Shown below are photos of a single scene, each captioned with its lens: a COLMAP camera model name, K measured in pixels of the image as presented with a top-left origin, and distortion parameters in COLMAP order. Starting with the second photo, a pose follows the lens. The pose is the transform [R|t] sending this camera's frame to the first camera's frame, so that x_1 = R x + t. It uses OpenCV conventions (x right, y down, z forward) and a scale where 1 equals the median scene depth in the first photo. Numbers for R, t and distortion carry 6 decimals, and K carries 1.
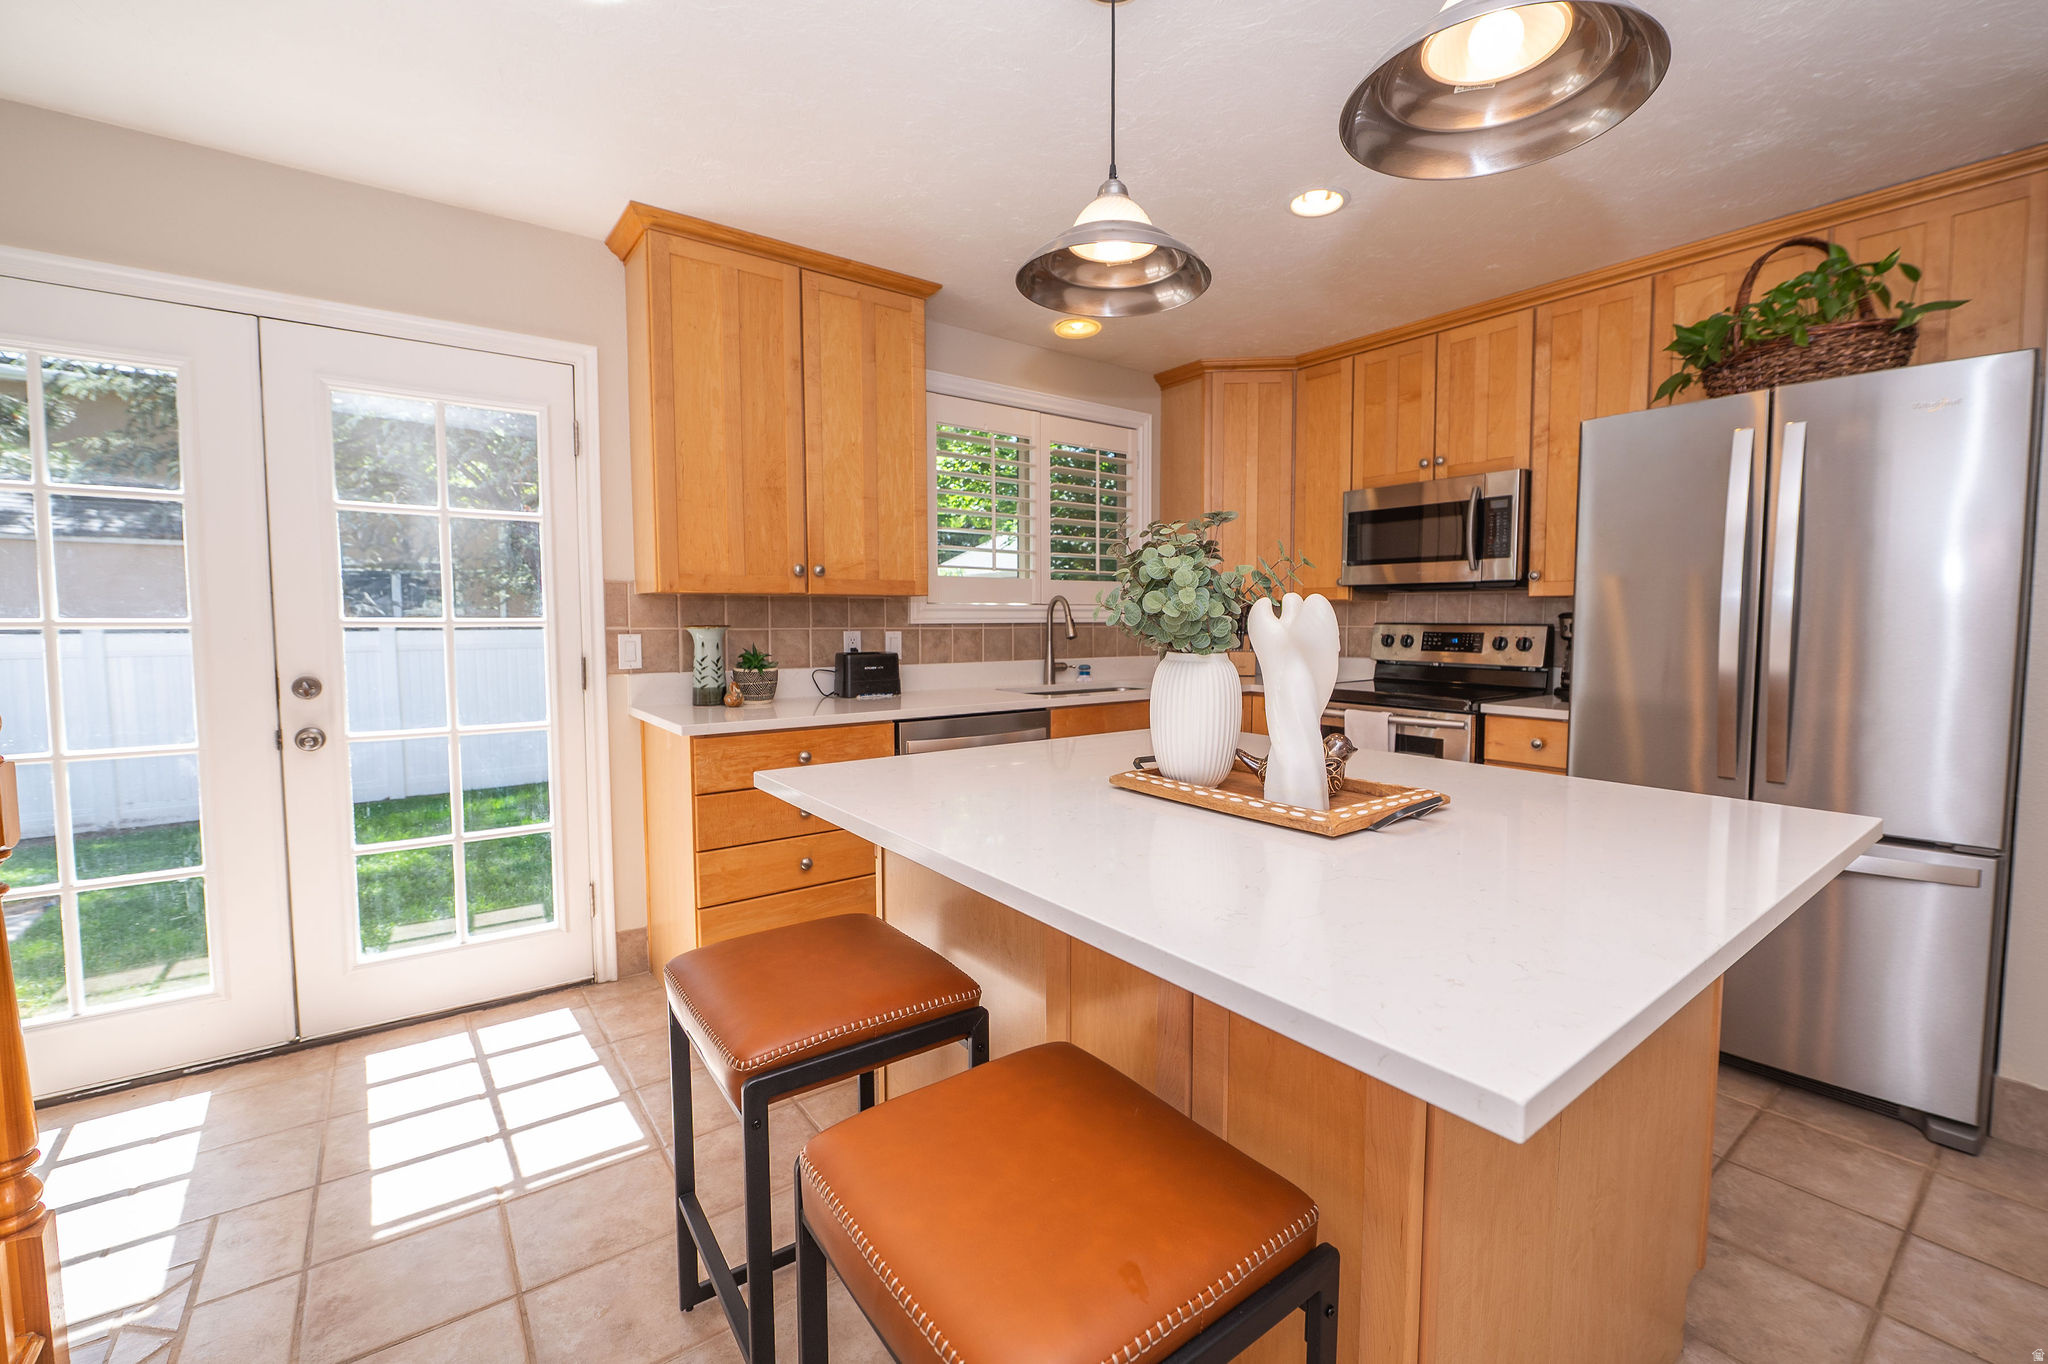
lens RADIAL K [[834.8, 0, 1027.7], [0, 834.8, 672.9], [0, 0, 1]] dist [-0.014566, -0.000987]
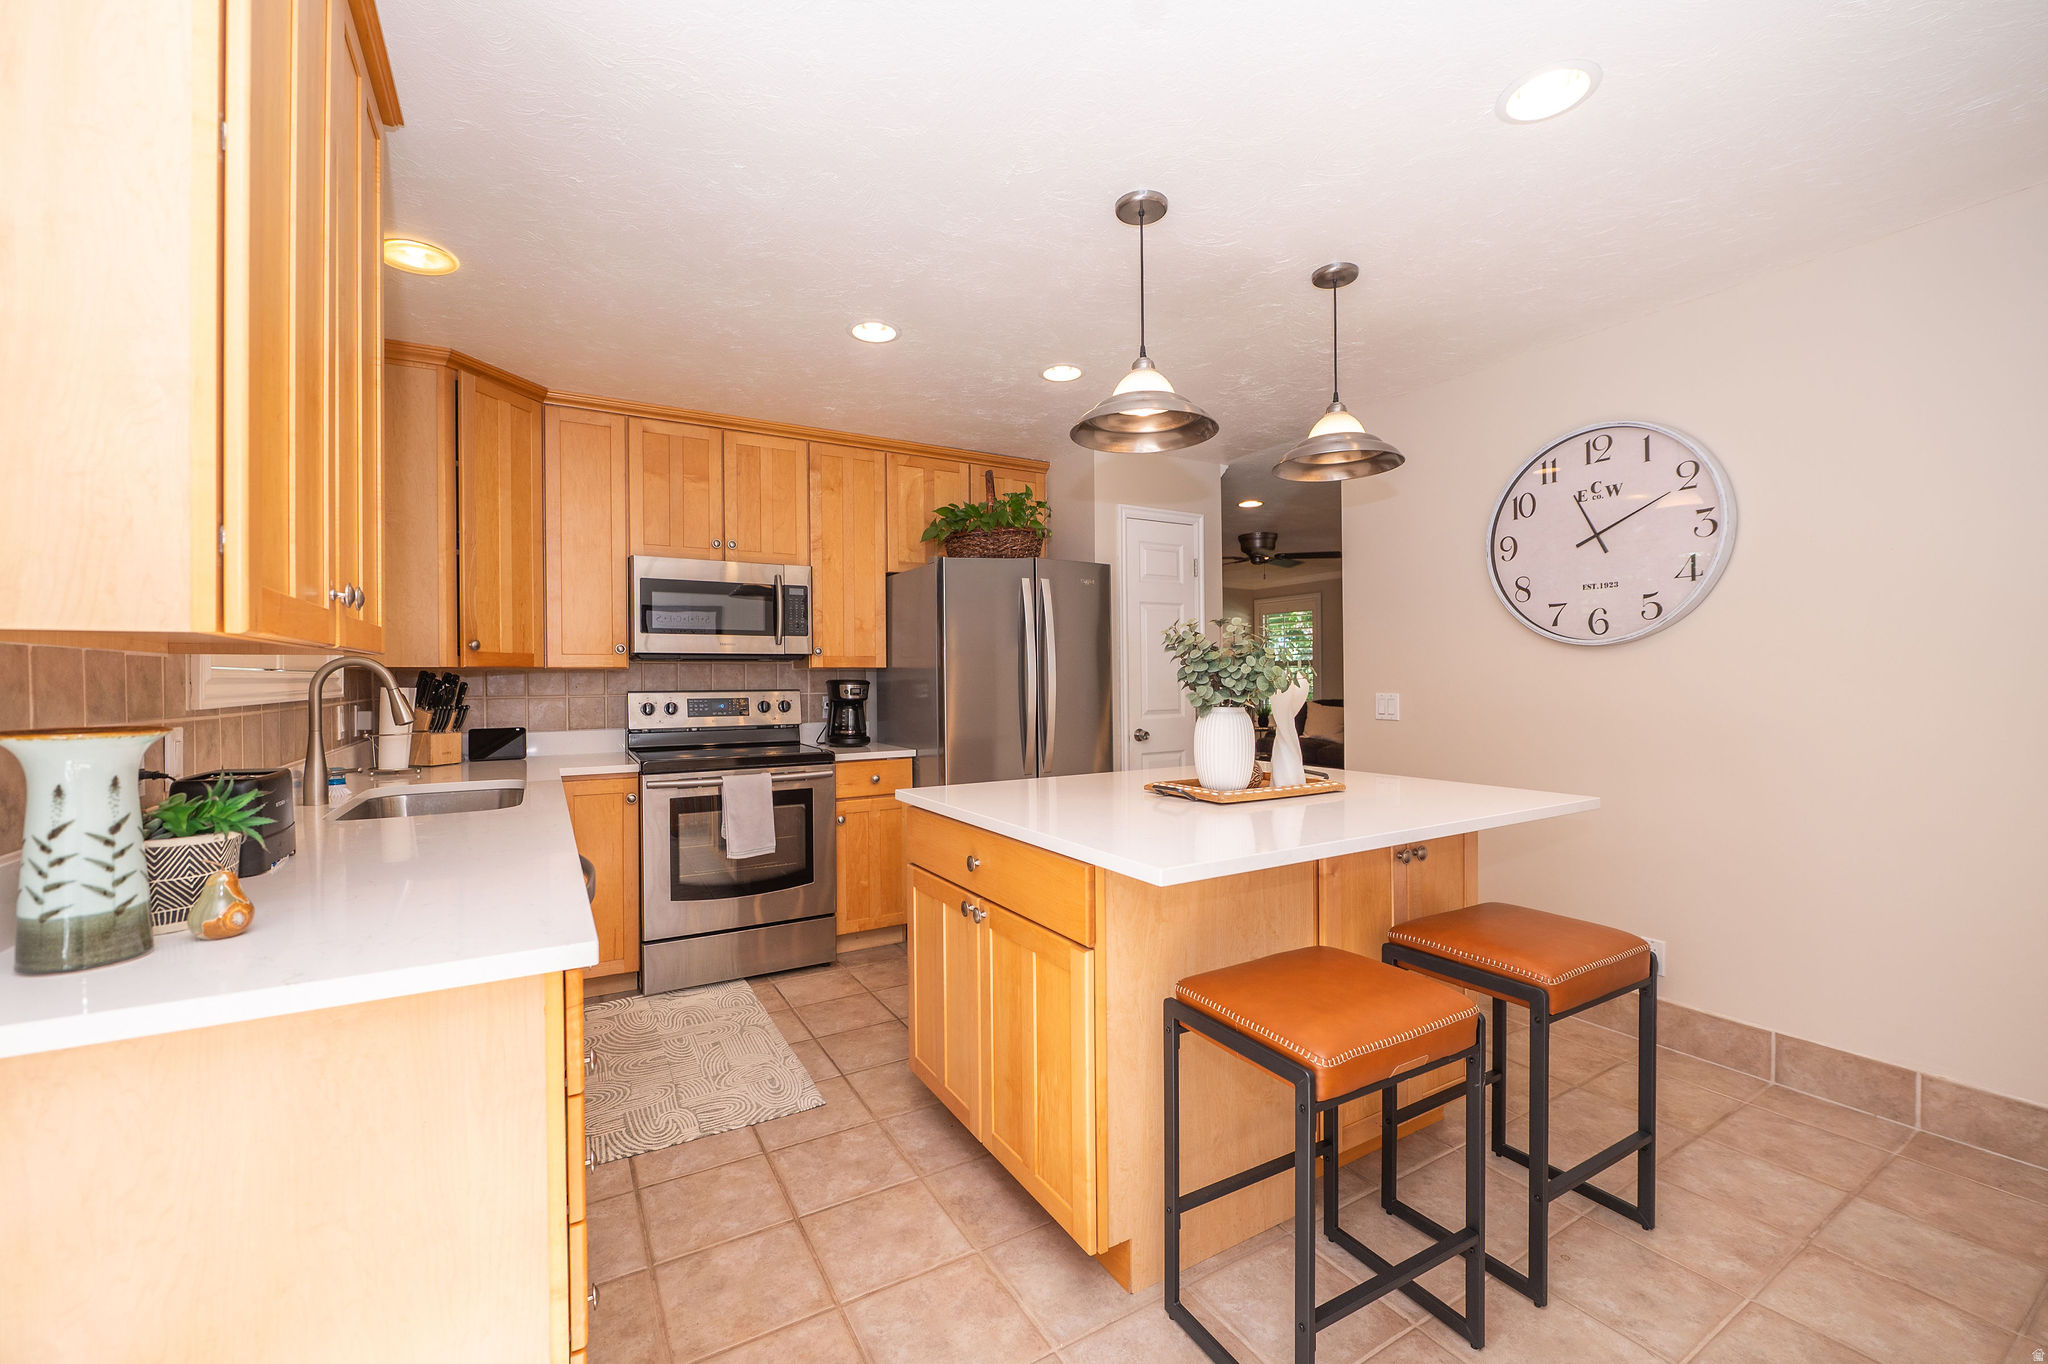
lens RADIAL K [[834.8, 0, 1029.5], [0, 834.8, 679.8], [0, 0, 1]] dist [-0.014566, -0.000987]
pose [[0.117541, 0.000446, 0.993068, -0.568540], [0.074750, 0.997159, -0.009296, -0.034579], [-0.990251, 0.075324, 0.117174, 0.491781]]
